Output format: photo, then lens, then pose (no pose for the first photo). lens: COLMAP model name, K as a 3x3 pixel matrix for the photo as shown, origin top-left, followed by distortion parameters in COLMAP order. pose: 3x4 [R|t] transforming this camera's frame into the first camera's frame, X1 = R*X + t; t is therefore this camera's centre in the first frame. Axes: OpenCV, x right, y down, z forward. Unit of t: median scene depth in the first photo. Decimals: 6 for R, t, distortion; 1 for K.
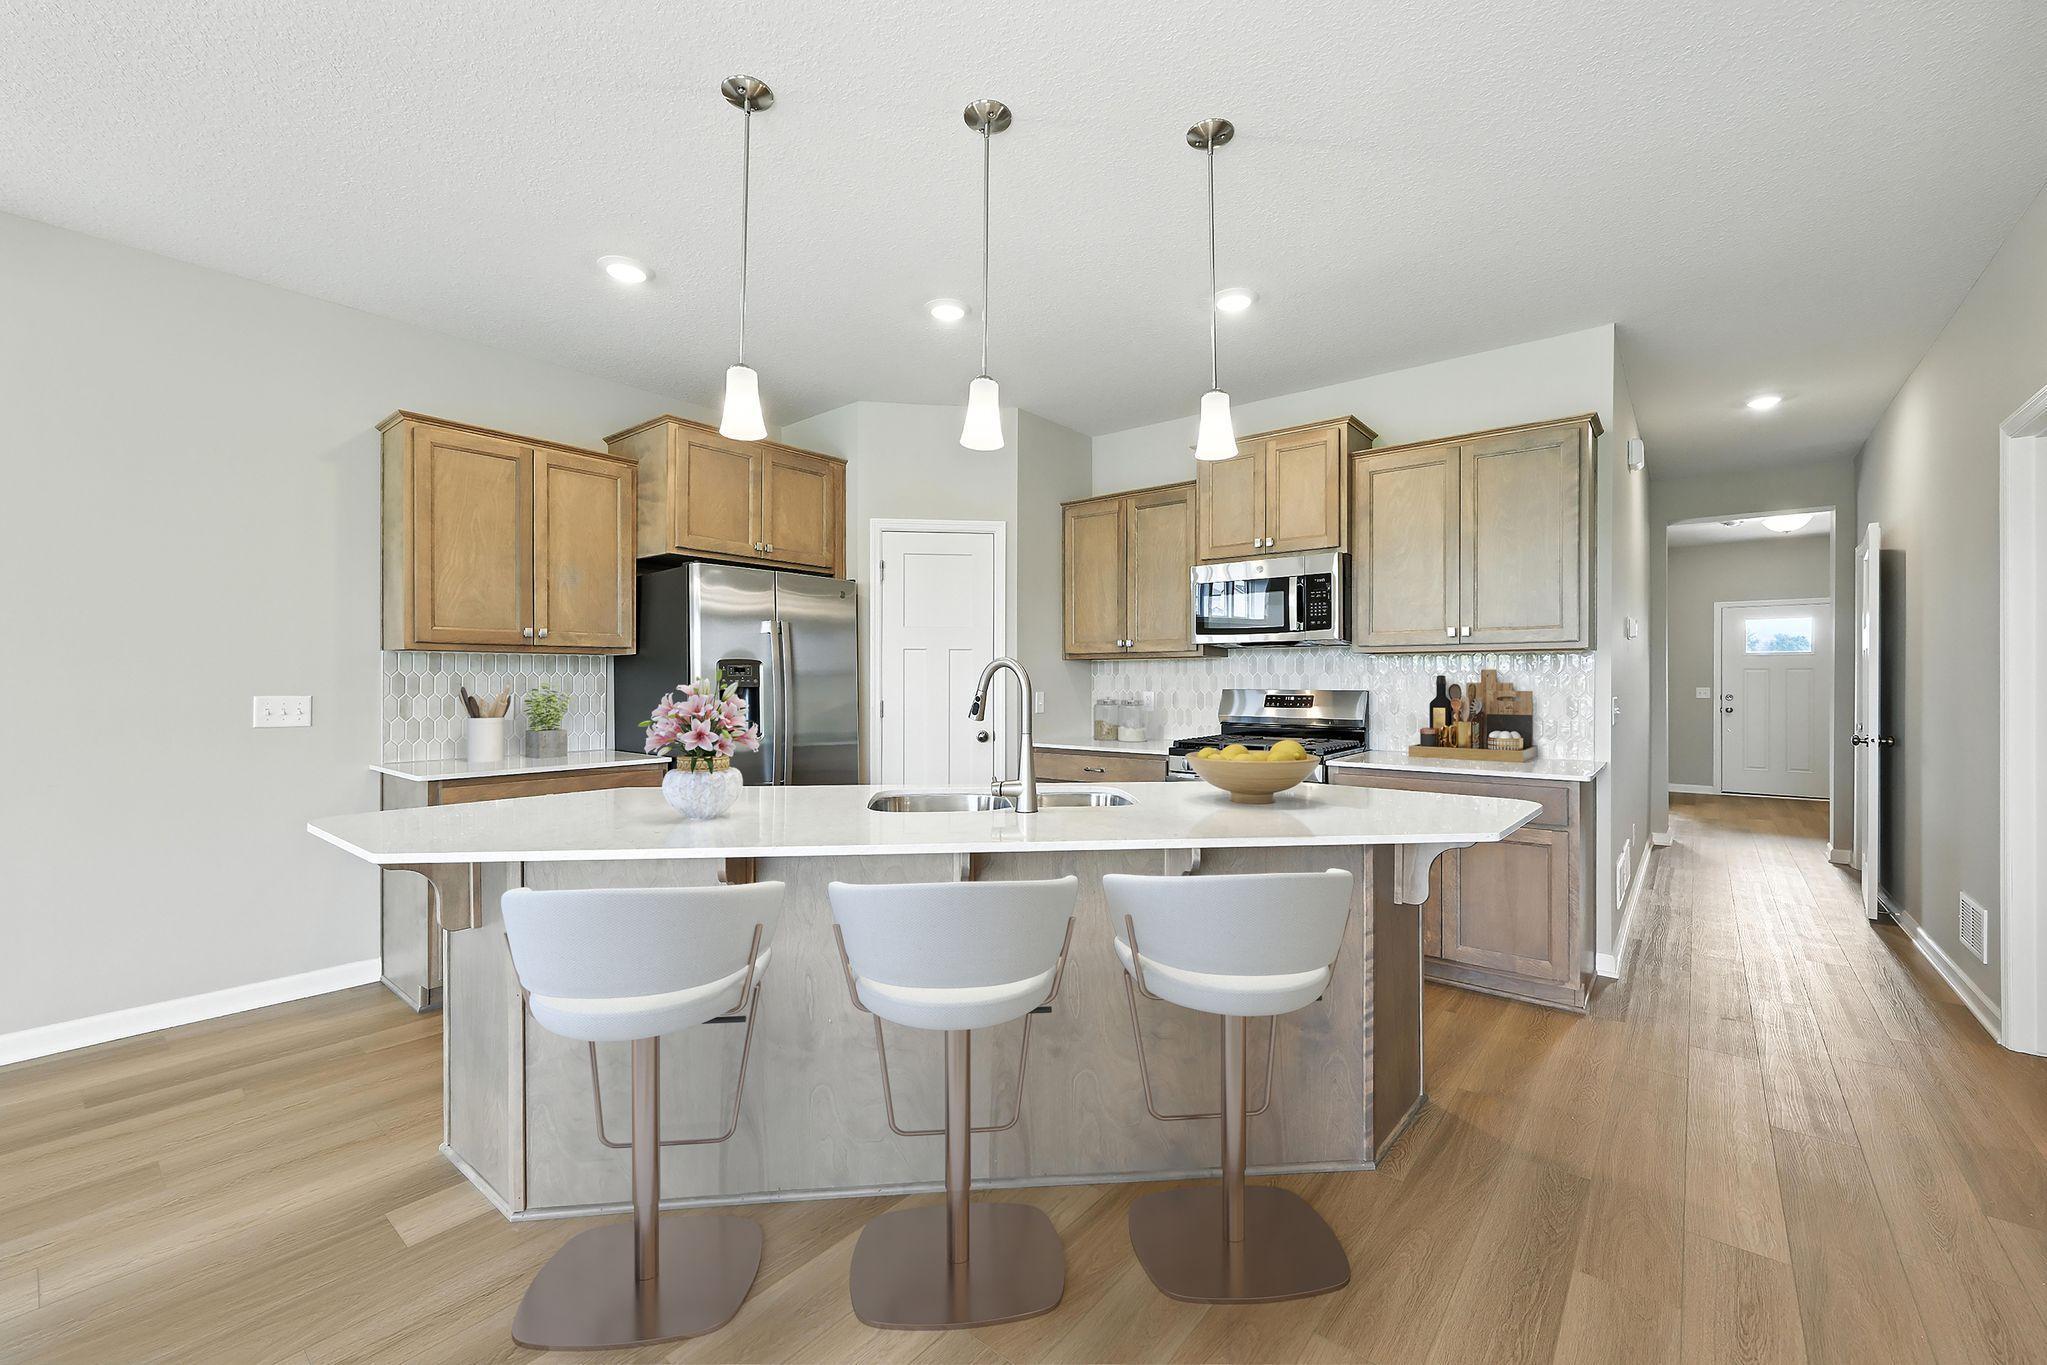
lens RADIAL K [[823.5, 0, 1028.3], [0, 823.5, 683.7], [0, 0, 1]] dist [0.001269, 0.000025]
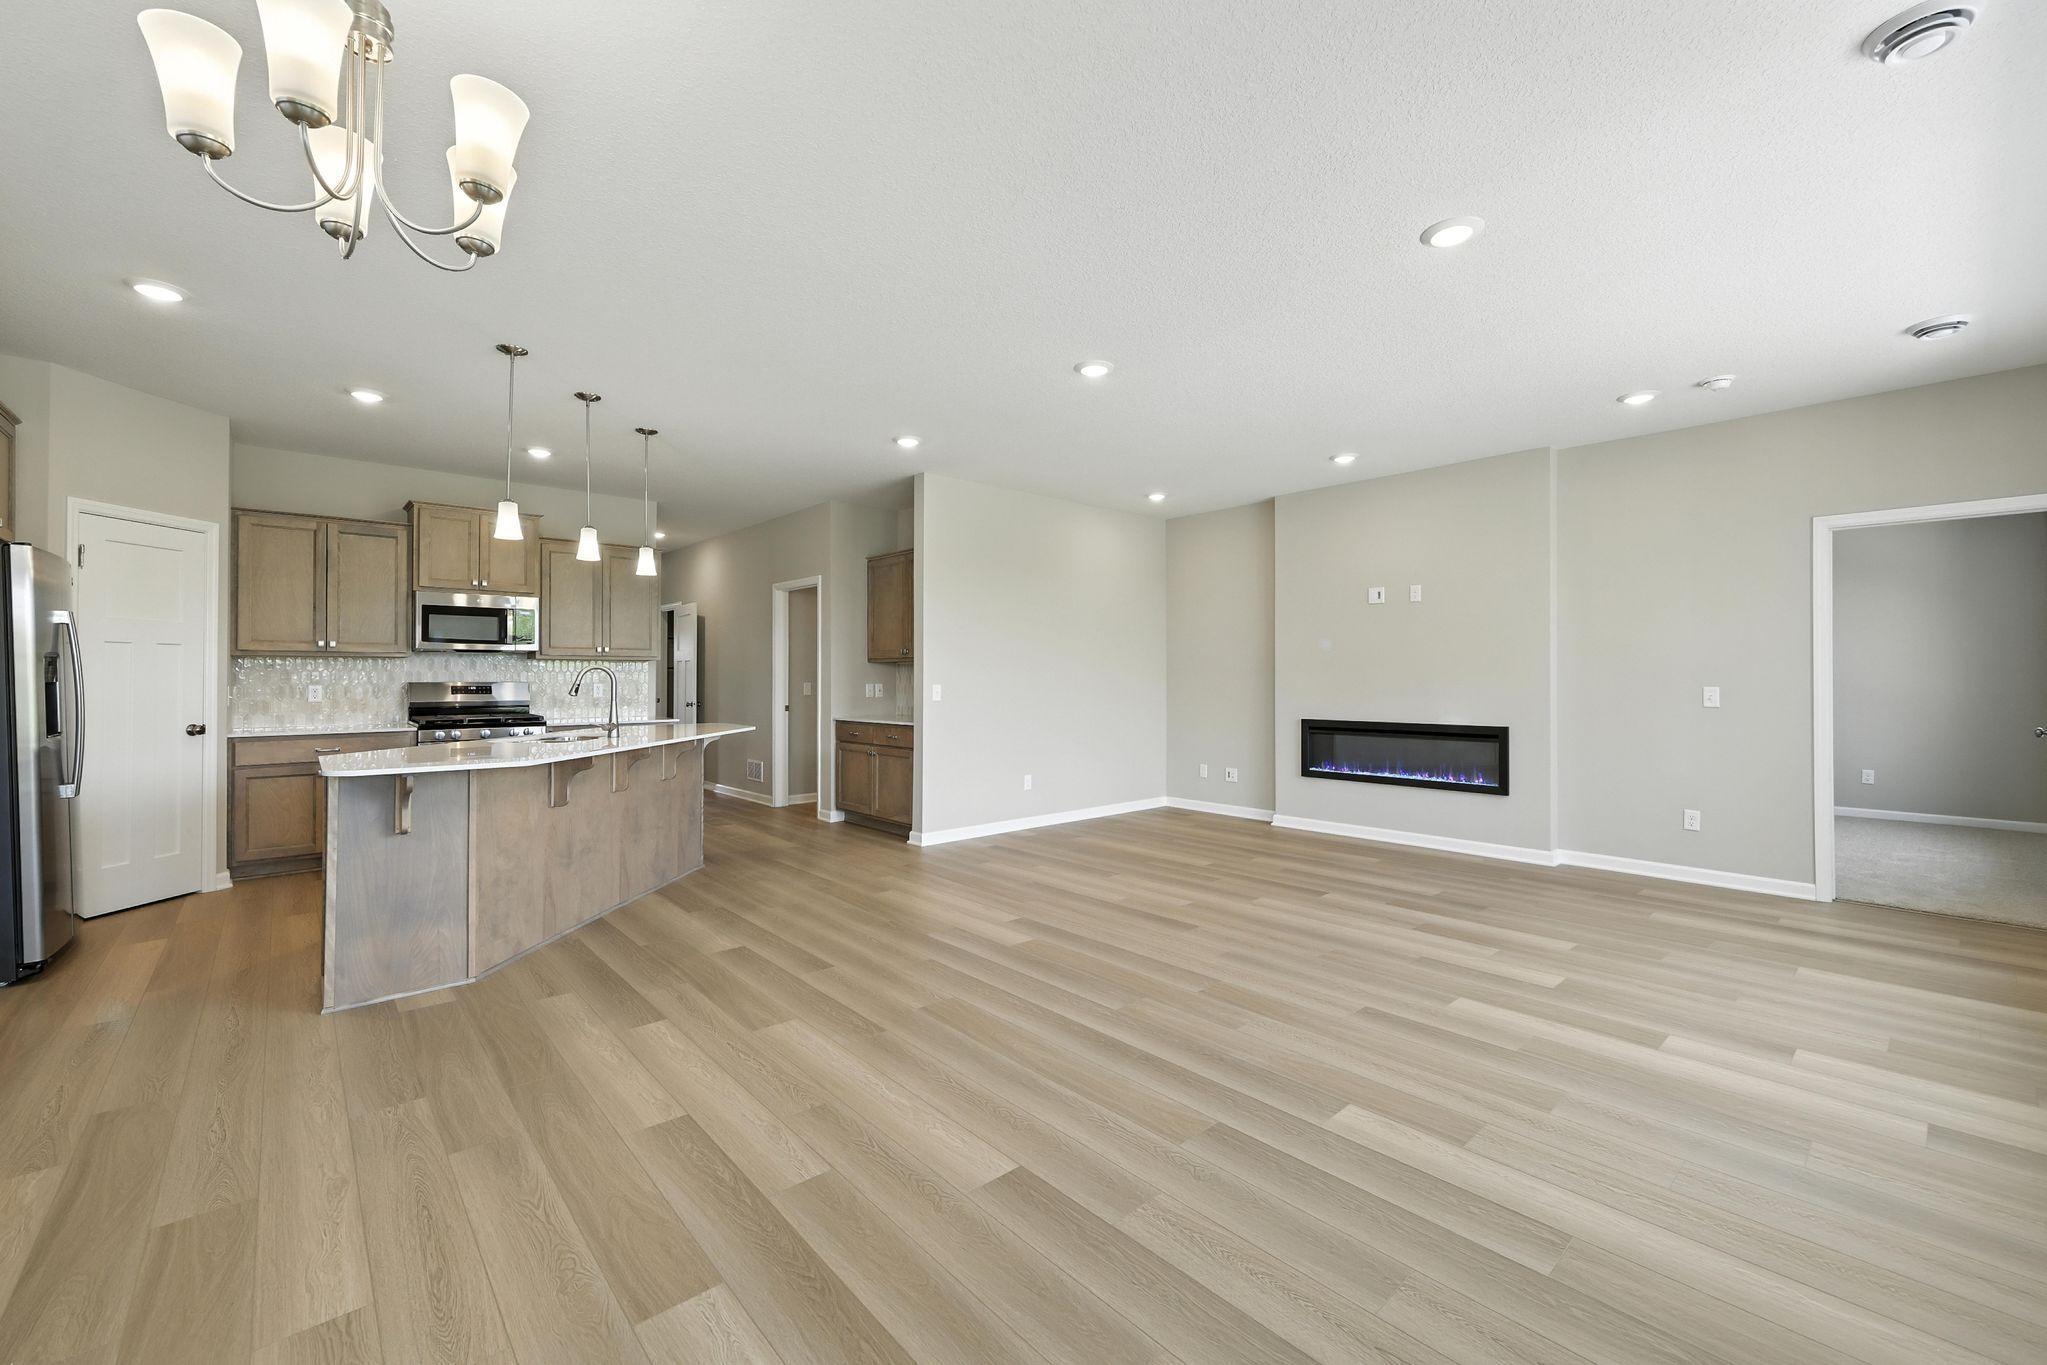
lens RADIAL K [[833.2, 0, 1024.9], [0, 833.2, 675.2], [0, 0, 1]] dist [-0.000436, -0.000177]
pose [[0.162190, 0.001956, 0.986758, -1.080049], [0.002706, 0.999993, -0.002427, 0.001937], [-0.986756, 0.003064, 0.162183, -0.220813]]
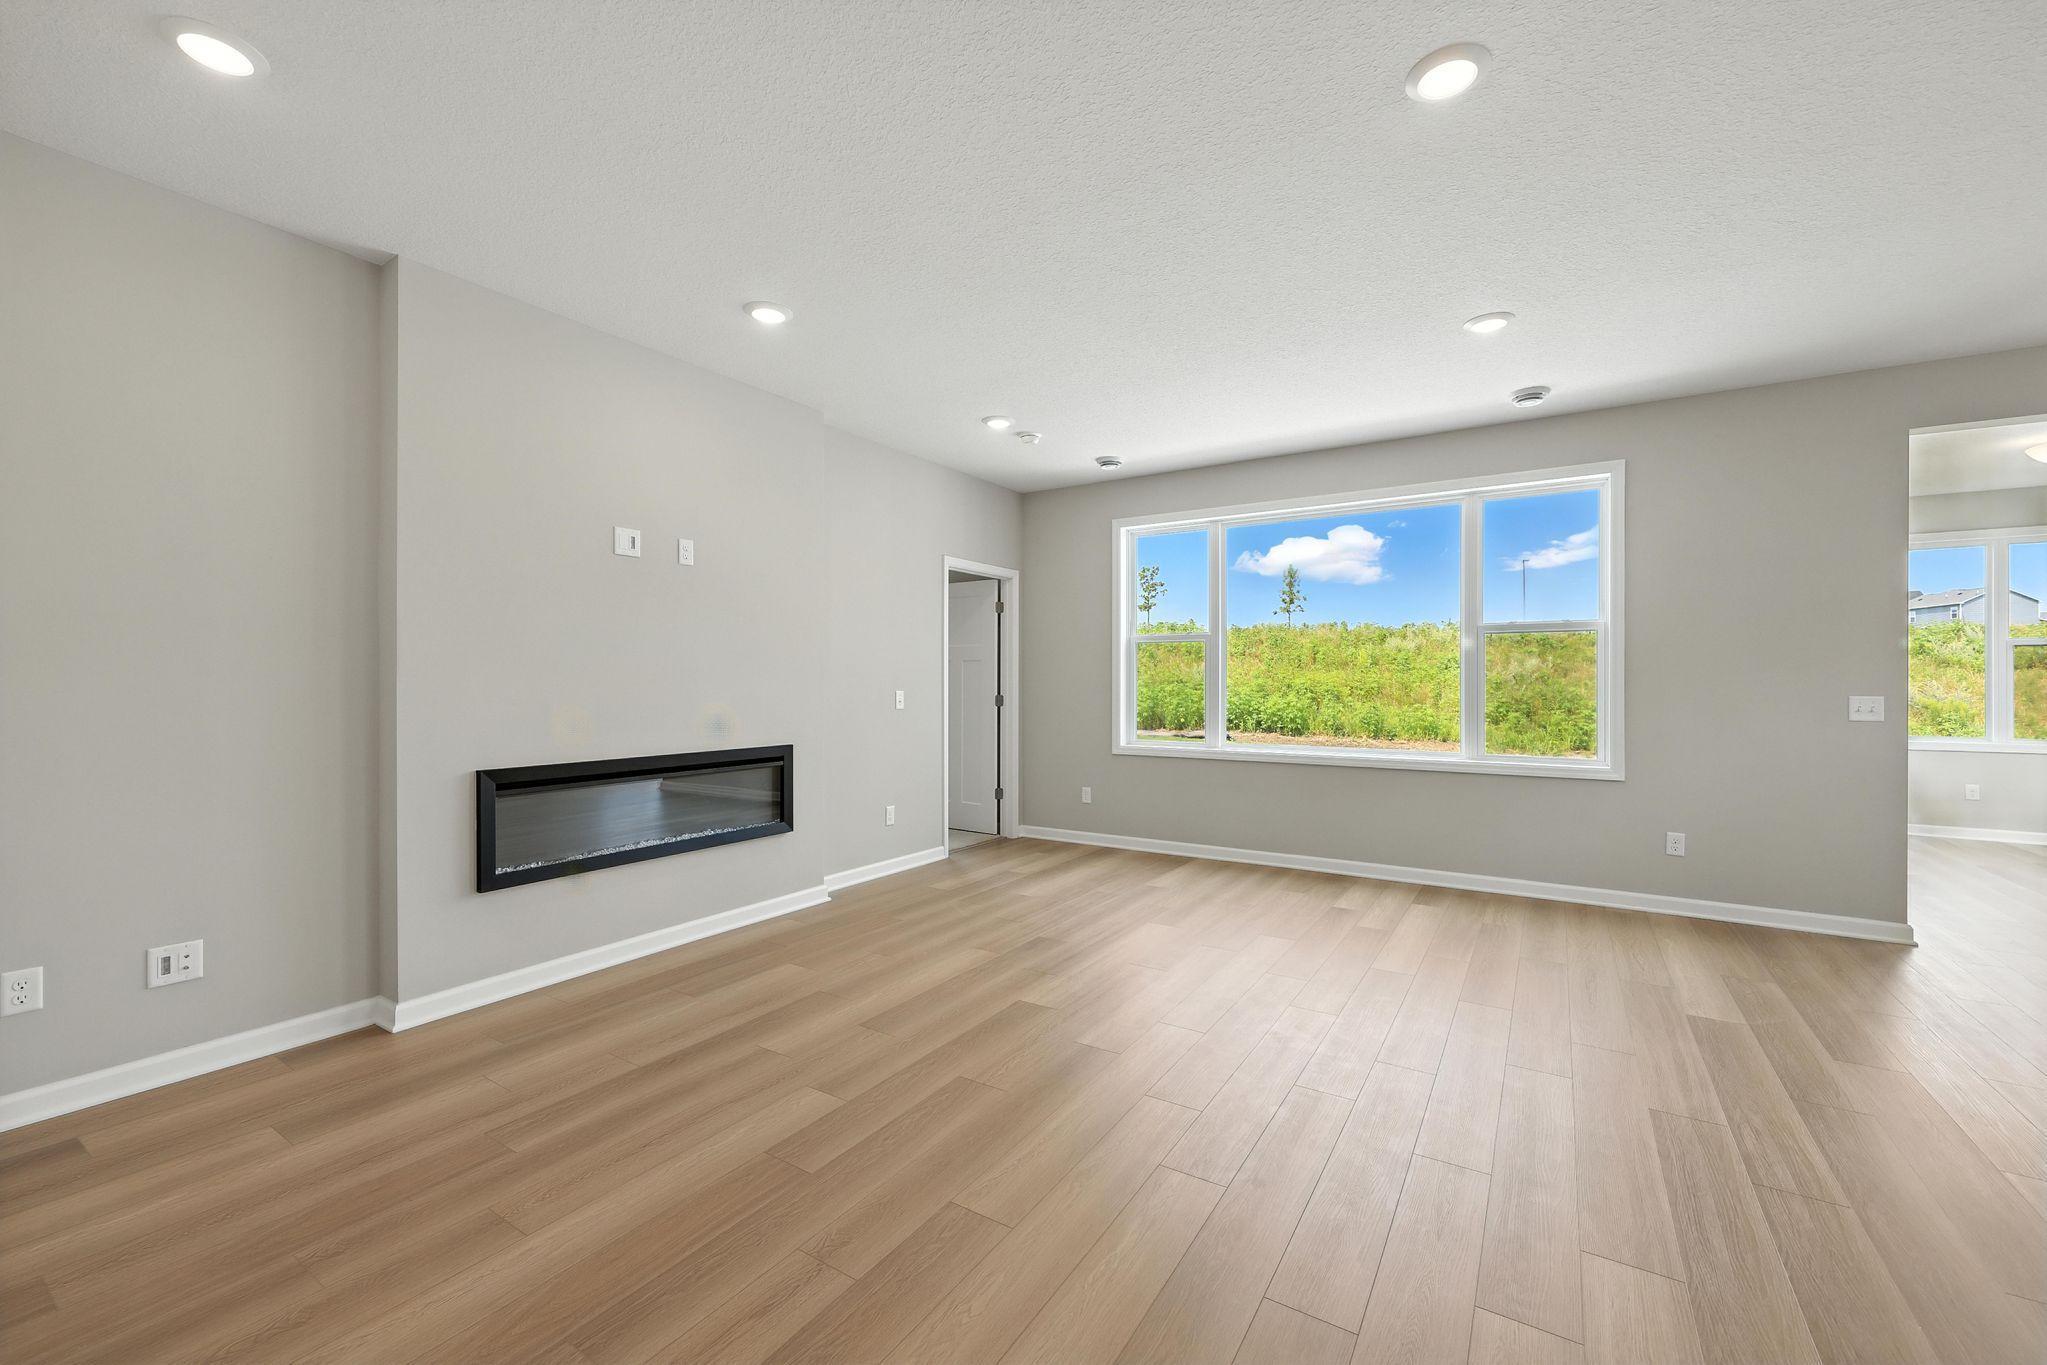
lens RADIAL K [[823.5, 0, 1028.3], [0, 823.5, 683.7], [0, 0, 1]] dist [0.001269, 0.000025]
pose [[-0.993585, -0.001870, -0.113075, 0.299136], [-0.002522, 0.999981, 0.005623, -0.000664], [0.113063, 0.005872, -0.993571, 0.358966]]
